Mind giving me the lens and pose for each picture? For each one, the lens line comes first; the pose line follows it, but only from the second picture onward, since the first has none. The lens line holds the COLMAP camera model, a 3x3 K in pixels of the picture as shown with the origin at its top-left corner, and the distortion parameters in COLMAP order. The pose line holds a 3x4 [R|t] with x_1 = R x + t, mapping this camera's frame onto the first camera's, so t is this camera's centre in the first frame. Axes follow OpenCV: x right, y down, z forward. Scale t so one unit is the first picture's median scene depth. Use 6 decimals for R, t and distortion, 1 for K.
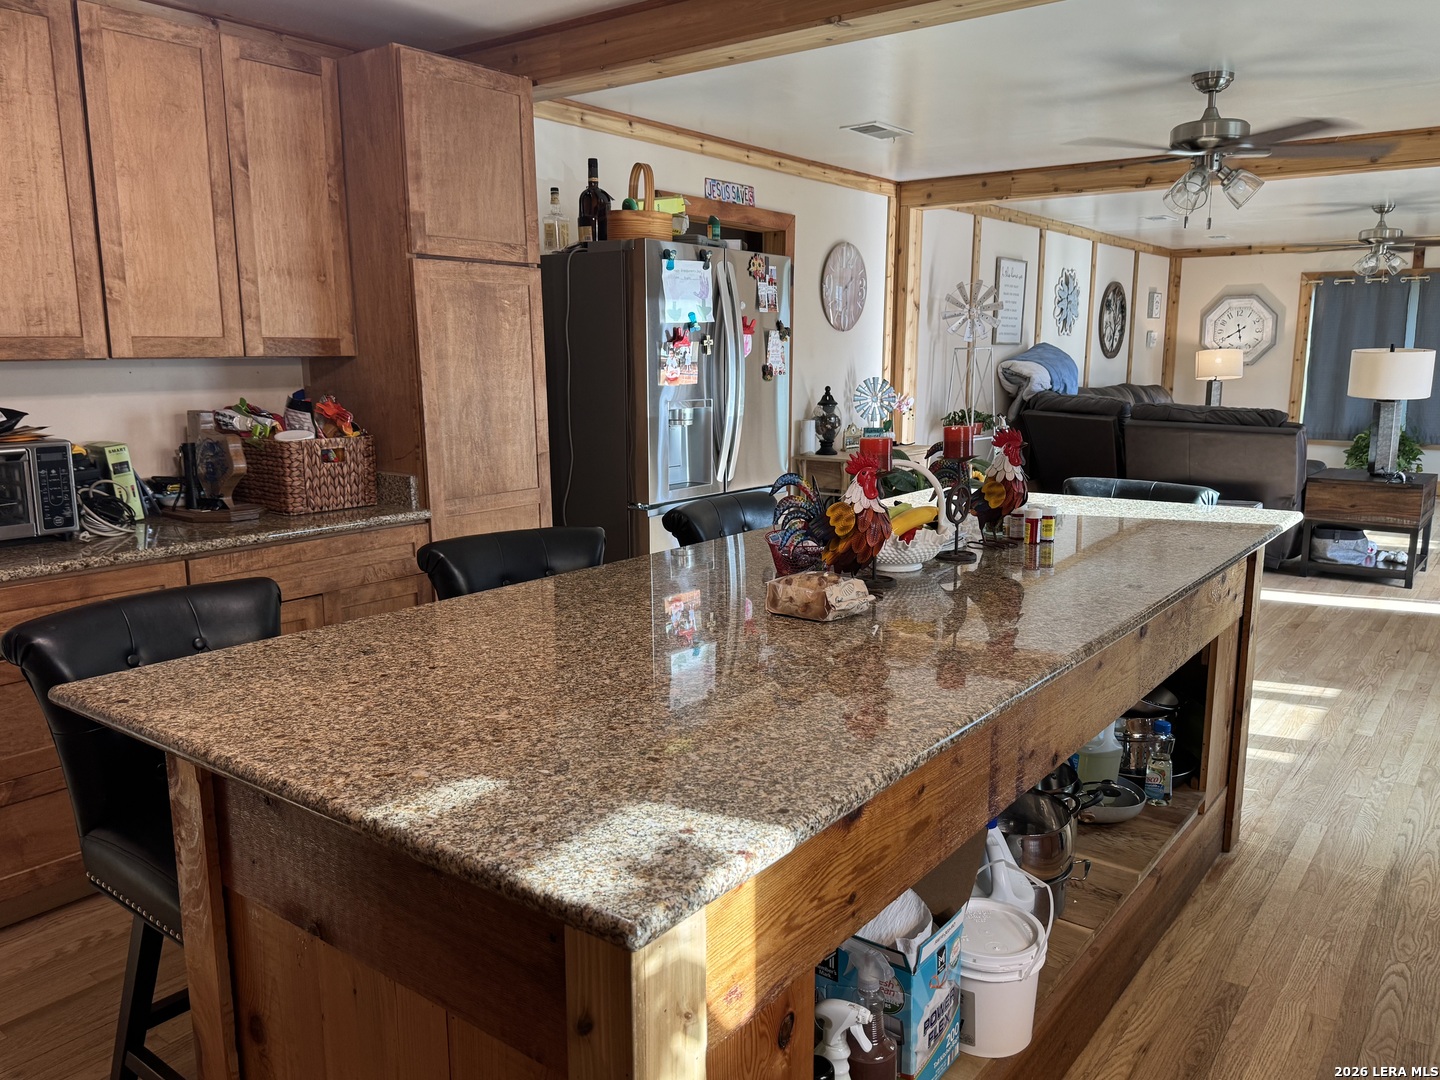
lens RADIAL K [[1083.3, 0, 720.0], [0, 1083.3, 540.0], [0, 0, 1]] dist [0.115207, -0.187173]
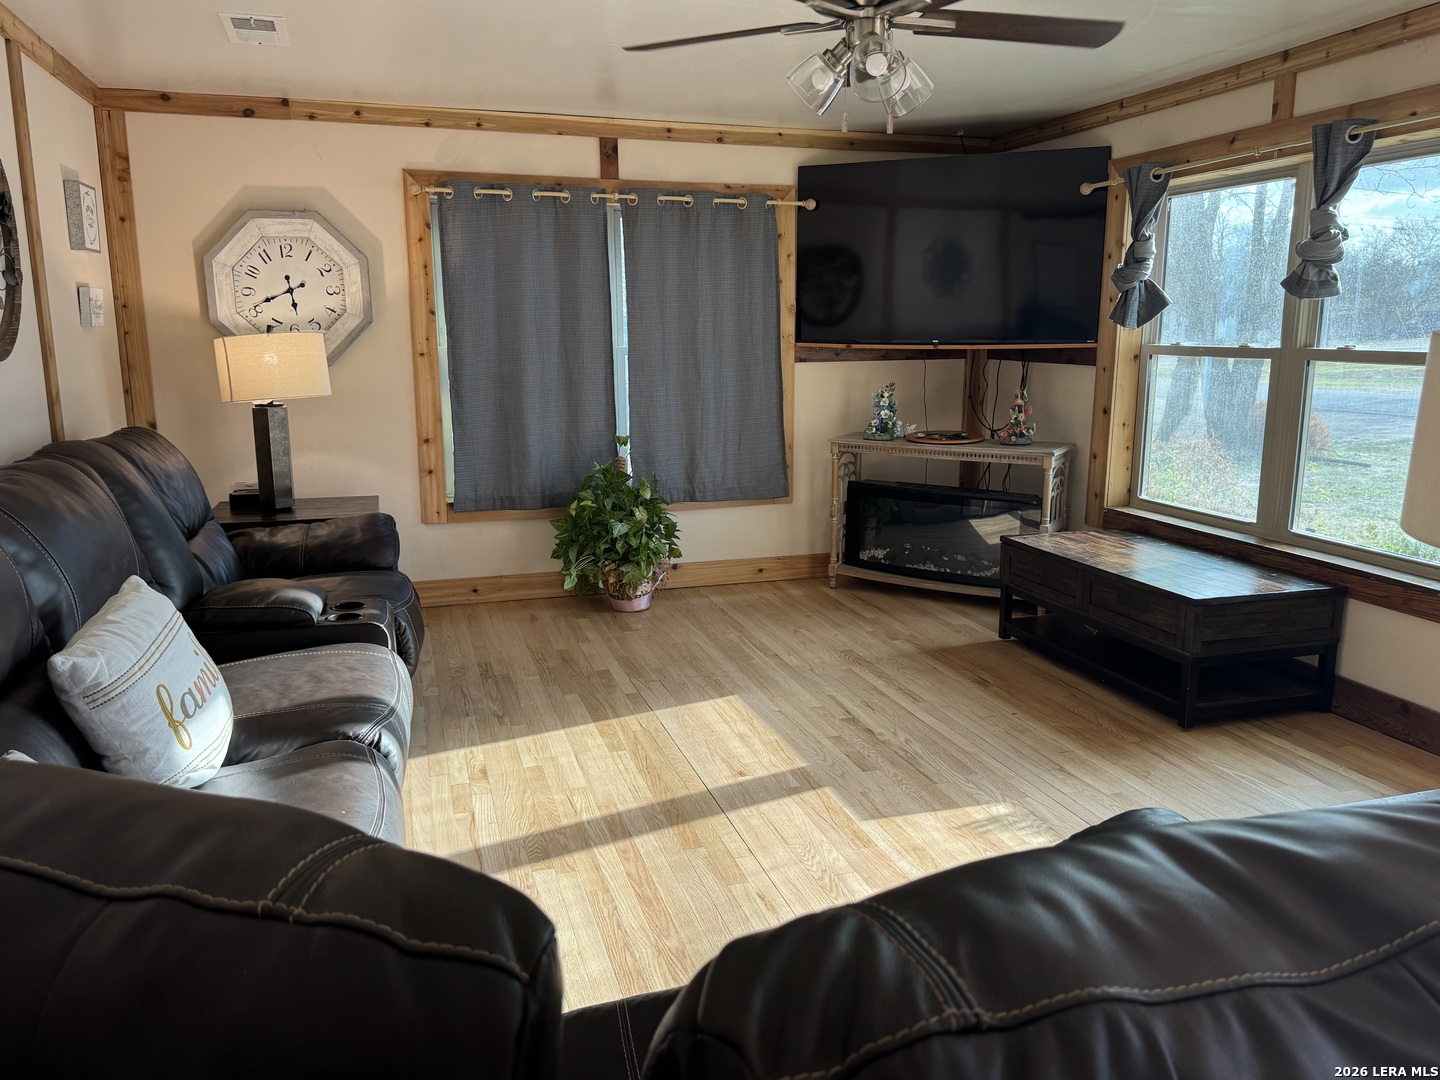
lens RADIAL K [[1076.7, 0, 737.5], [0, 1076.7, 521.7], [0, 0, 1]] dist [0.064040, -0.087667]
pose [[0.580286, -0.144160, 0.801553, 0.210574], [0.142715, 0.986979, 0.074190, -0.105113], [-0.801811, 0.071342, 0.593304, 0.605390]]
